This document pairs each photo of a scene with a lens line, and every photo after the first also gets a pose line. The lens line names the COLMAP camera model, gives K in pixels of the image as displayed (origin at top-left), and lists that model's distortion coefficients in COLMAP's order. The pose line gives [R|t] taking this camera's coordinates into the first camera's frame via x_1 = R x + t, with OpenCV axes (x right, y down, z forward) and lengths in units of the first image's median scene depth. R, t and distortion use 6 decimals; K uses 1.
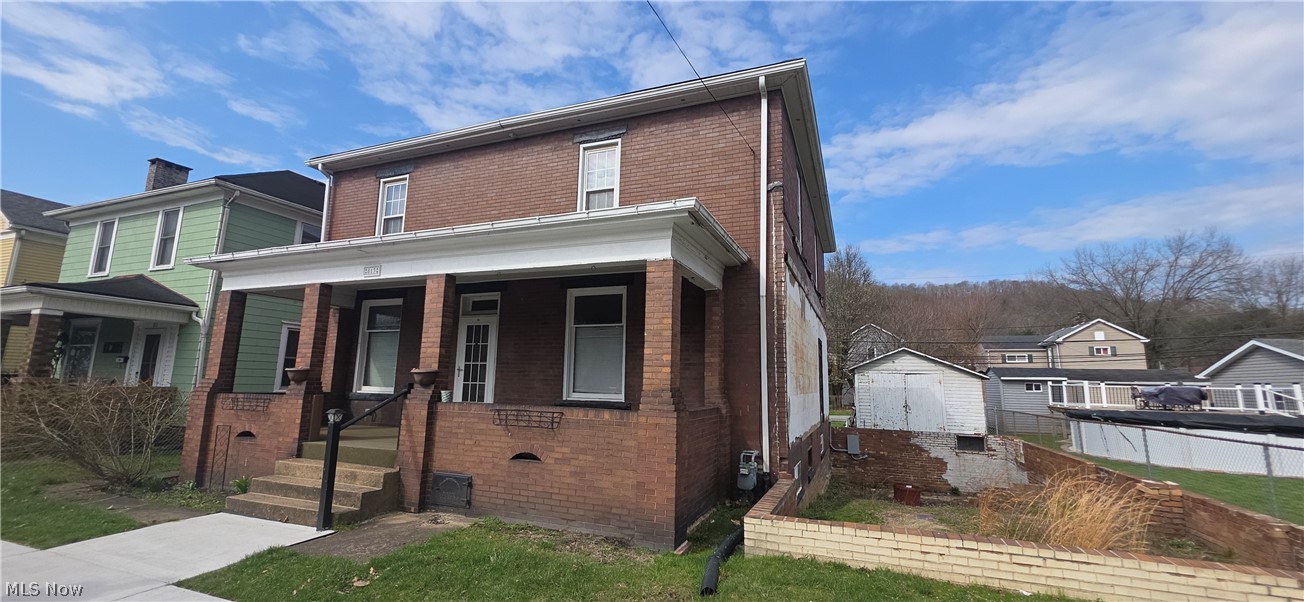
lens RADIAL K [[519.2, 0, 675.7], [0, 519.2, 308.5], [0, 0, 1]] dist [0.005169, 0.000153]
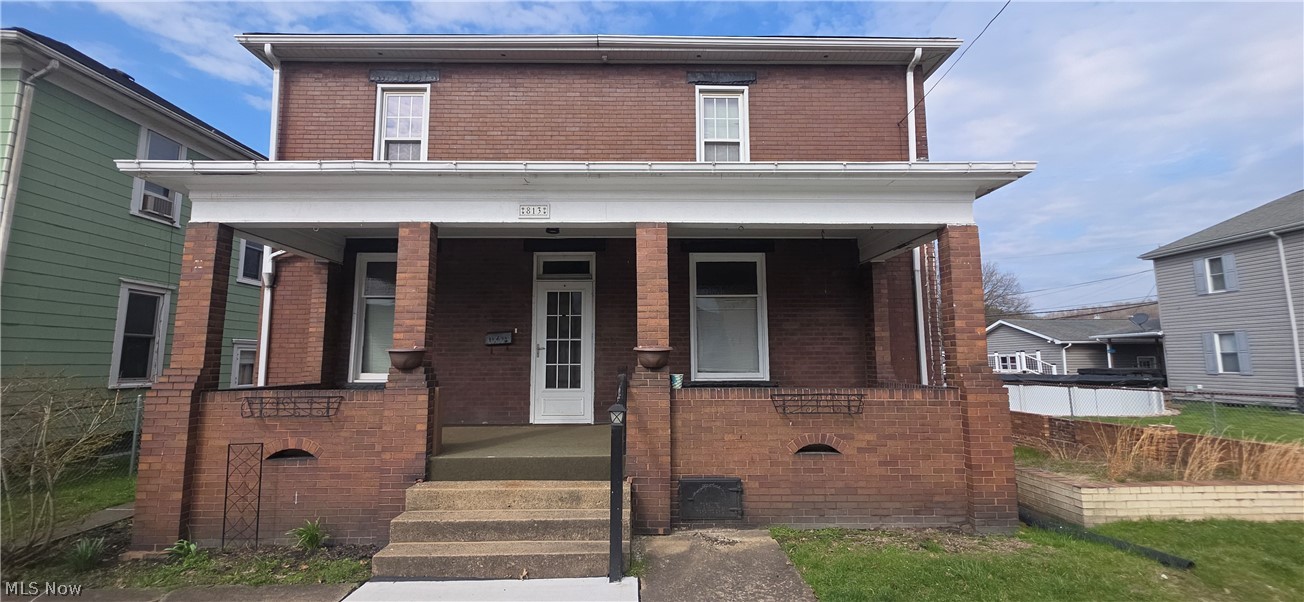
lens RADIAL K [[519.2, 0, 654.6], [0, 519.2, 300.8], [0, 0, 1]] dist [0.005169, 0.000153]
pose [[0.926929, 0.023329, 0.374510, -0.231616], [-0.035465, 0.999044, 0.025545, 0.009943], [-0.373557, -0.036961, 0.926871, 0.085877]]
